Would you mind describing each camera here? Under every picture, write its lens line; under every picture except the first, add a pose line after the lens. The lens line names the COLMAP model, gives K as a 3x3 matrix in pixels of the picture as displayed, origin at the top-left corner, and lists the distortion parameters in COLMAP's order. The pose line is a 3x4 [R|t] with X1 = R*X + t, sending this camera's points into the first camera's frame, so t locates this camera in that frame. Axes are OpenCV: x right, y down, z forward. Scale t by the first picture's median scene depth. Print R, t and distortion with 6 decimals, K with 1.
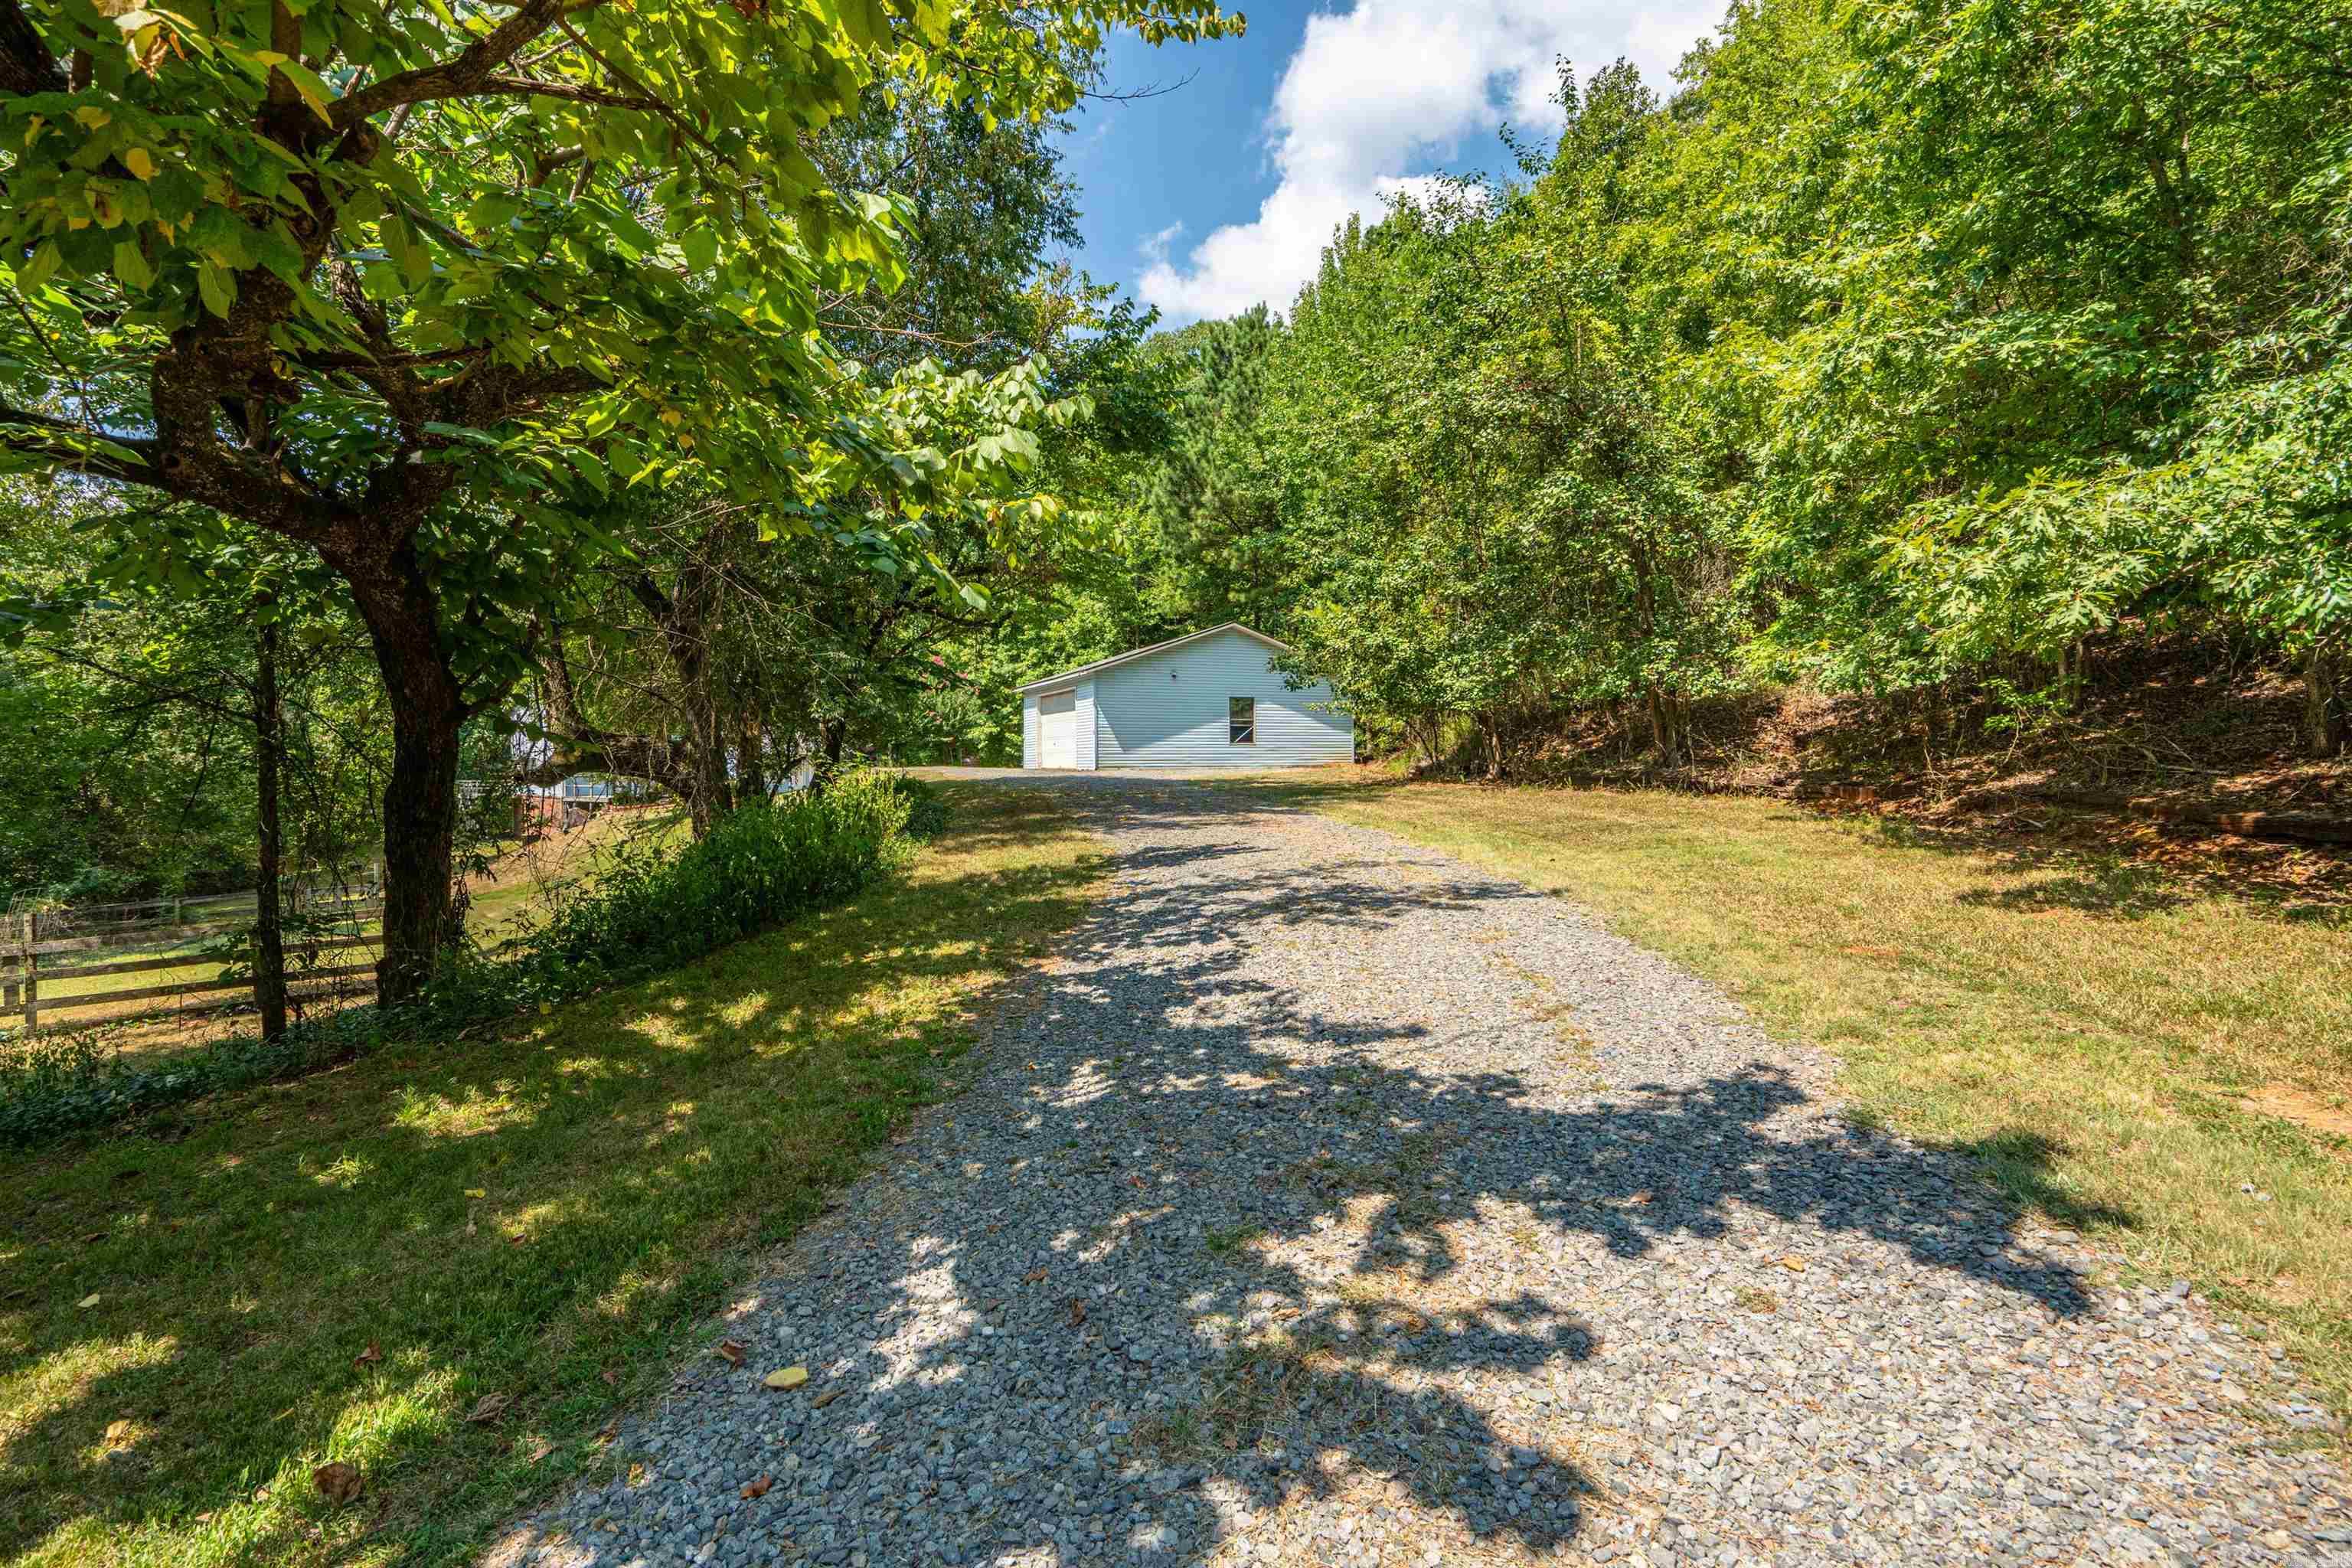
lens RADIAL K [[1070.6, 0, 1176.0], [0, 1070.6, 784.0], [0, 0, 1]] dist [0.000412, 0.000373]
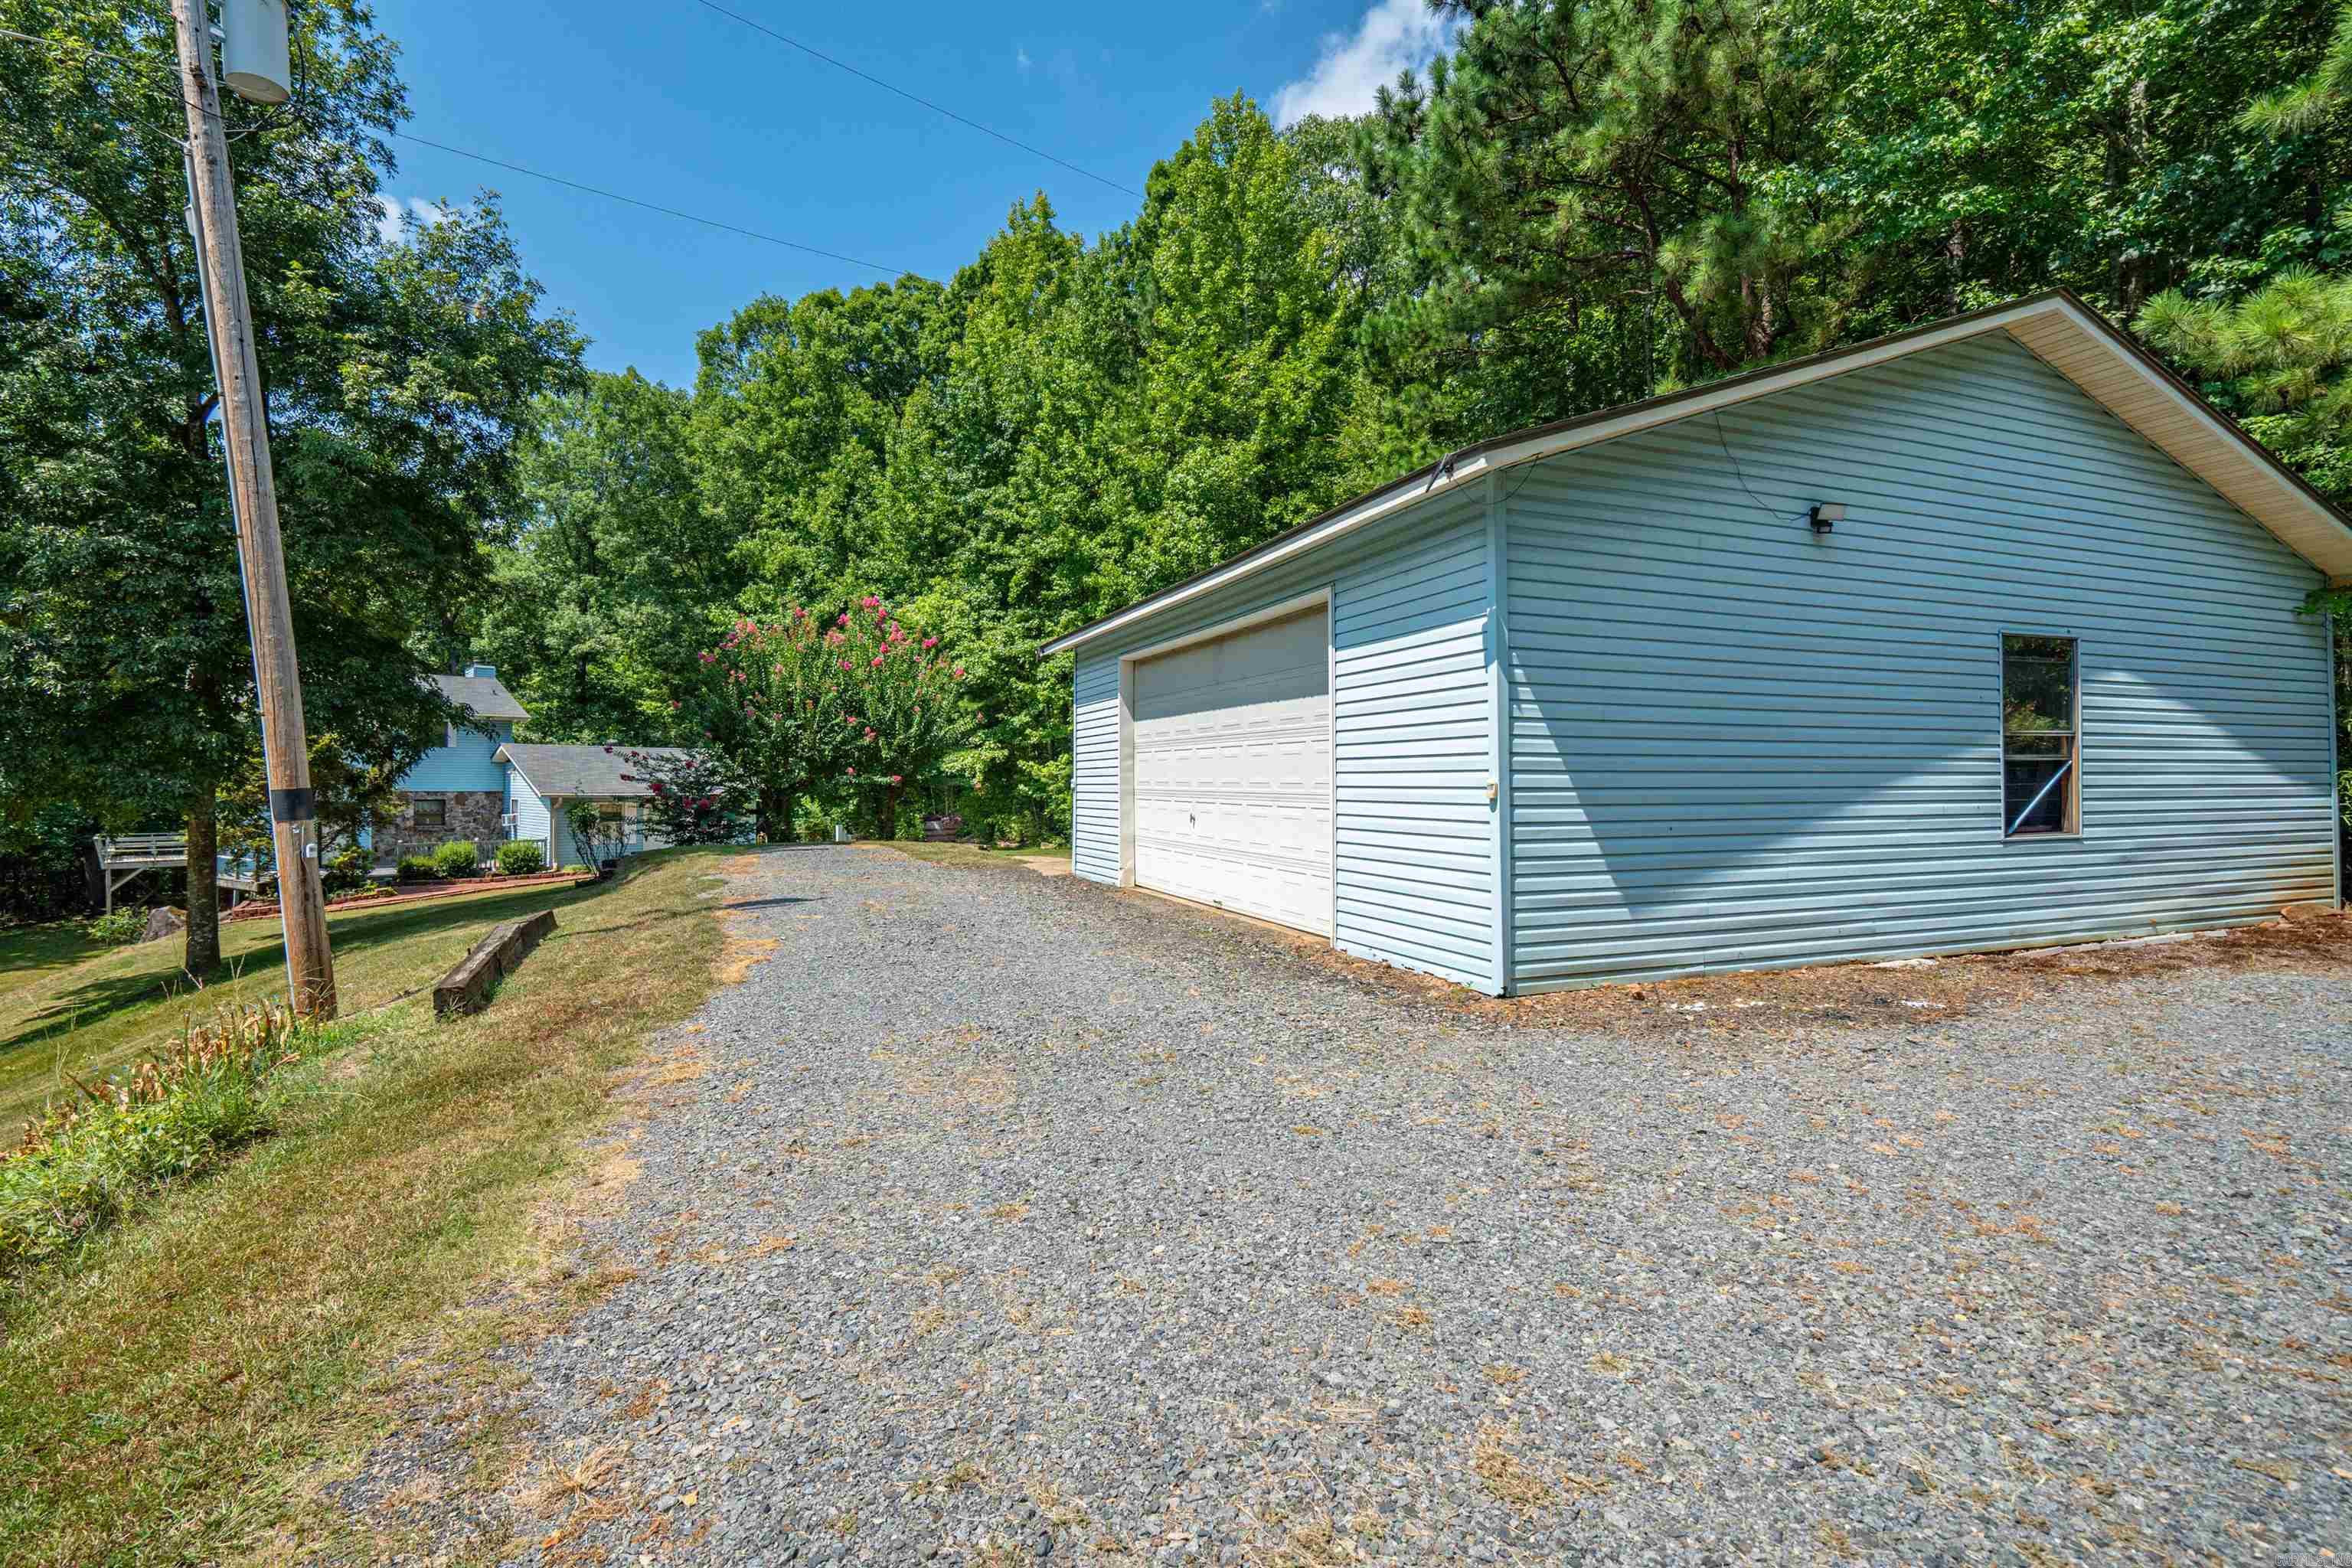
lens RADIAL K [[1070.6, 0, 1176.0], [0, 1070.6, 784.0], [0, 0, 1]] dist [0.000412, 0.000373]
pose [[0.999917, 0.002938, -0.012529, -0.076347], [-0.003149, 0.999852, -0.016900, -0.028384], [0.012478, 0.016938, 0.999779, 0.482982]]
